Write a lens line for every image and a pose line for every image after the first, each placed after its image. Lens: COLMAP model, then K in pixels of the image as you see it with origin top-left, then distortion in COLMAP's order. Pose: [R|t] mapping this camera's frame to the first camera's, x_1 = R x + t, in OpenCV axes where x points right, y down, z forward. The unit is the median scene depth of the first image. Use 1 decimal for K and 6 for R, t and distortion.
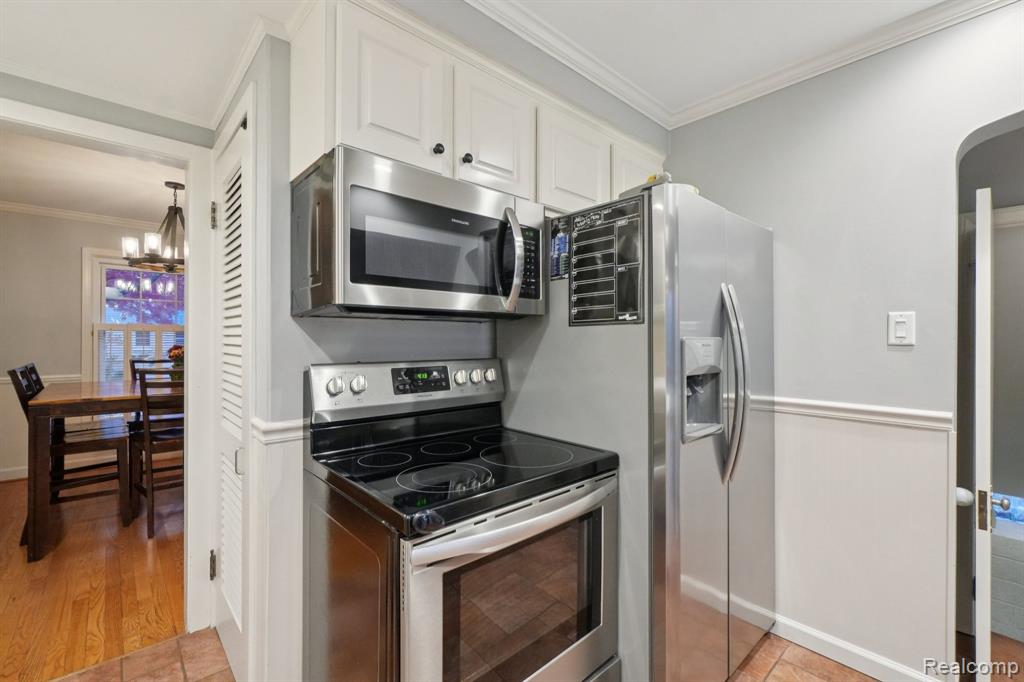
lens RADIAL K [[444.2, 0, 511.7], [0, 444.2, 337.8], [0, 0, 1]] dist [-0.007365, 0.001814]
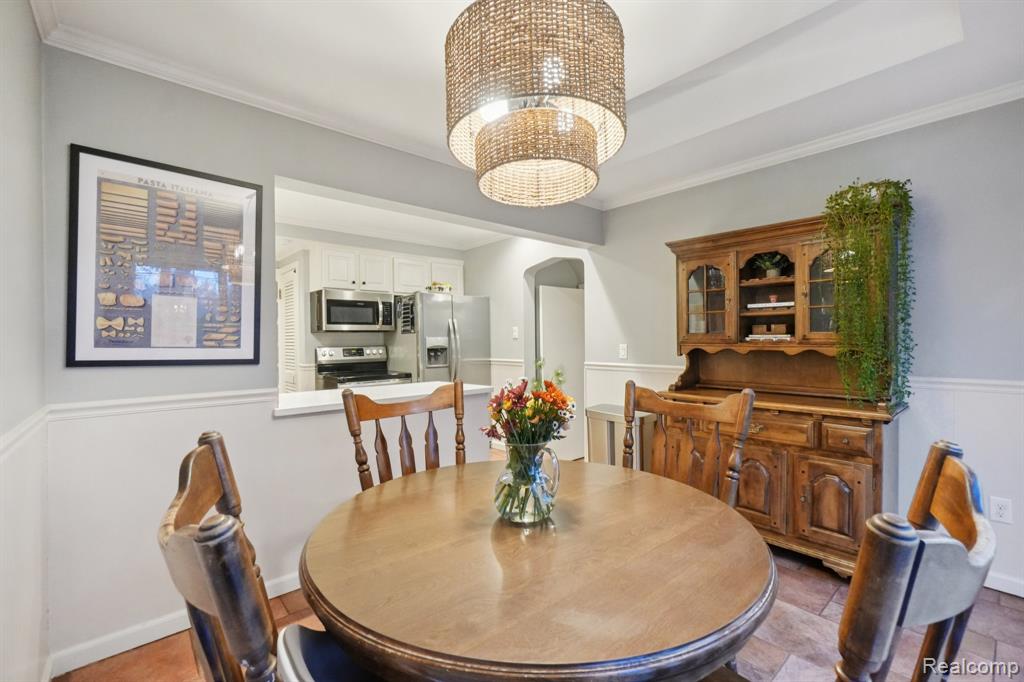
lens RADIAL K [[444.2, 0, 512.6], [0, 444.2, 339.5], [0, 0, 1]] dist [-0.007365, 0.001814]
pose [[0.999626, -0.016203, -0.022045, 1.000204], [0.016273, 0.999863, 0.002992, 0.015877], [0.021993, -0.003350, 0.999753, -2.113773]]
